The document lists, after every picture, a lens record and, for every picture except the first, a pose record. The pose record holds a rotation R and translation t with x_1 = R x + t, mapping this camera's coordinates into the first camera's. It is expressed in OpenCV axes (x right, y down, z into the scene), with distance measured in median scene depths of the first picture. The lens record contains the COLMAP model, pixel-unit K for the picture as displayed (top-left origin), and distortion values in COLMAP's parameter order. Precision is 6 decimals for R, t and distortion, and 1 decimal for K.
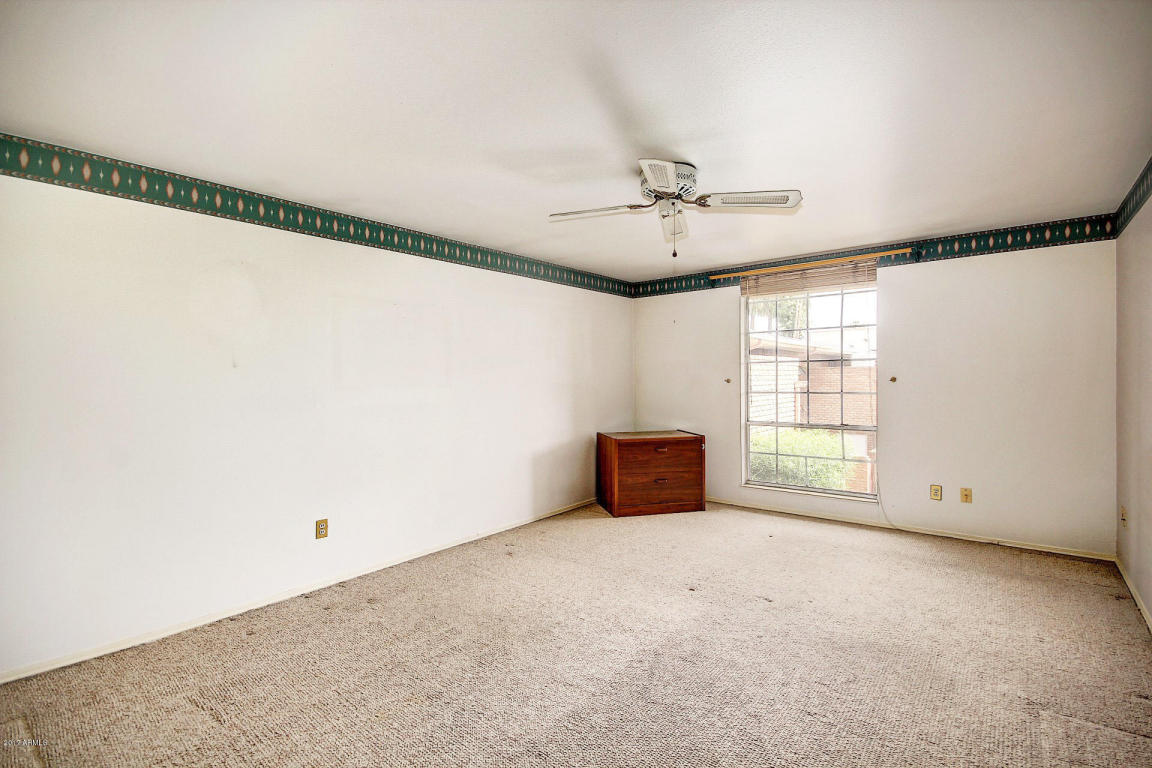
lens RADIAL K [[529.0, 0, 574.6], [0, 529.0, 381.7], [0, 0, 1]] dist [-0.001526, -0.005491]
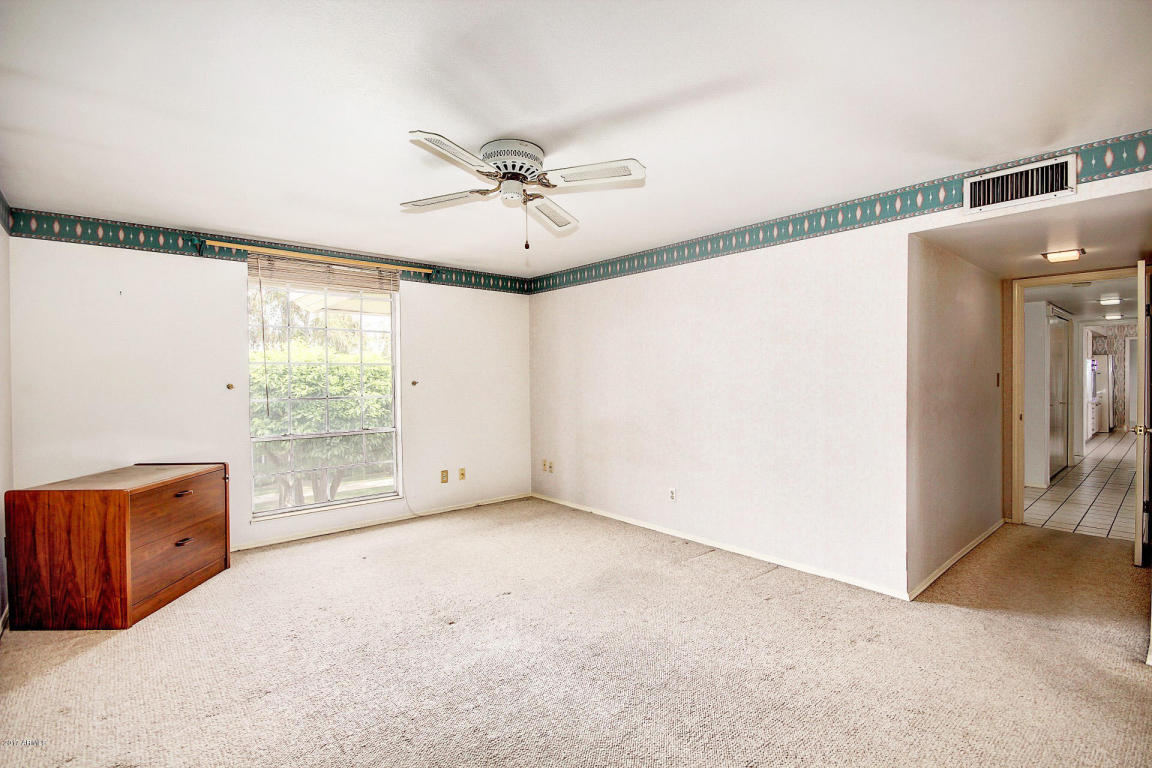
lens RADIAL K [[529.0, 0, 580.5], [0, 529.0, 381.6], [0, 0, 1]] dist [-0.001526, -0.005491]
pose [[0.163337, 0.003240, 0.986565, -0.442432], [0.013500, 0.999894, -0.005519, 0.003067], [-0.986478, 0.014220, 0.163276, 0.474305]]
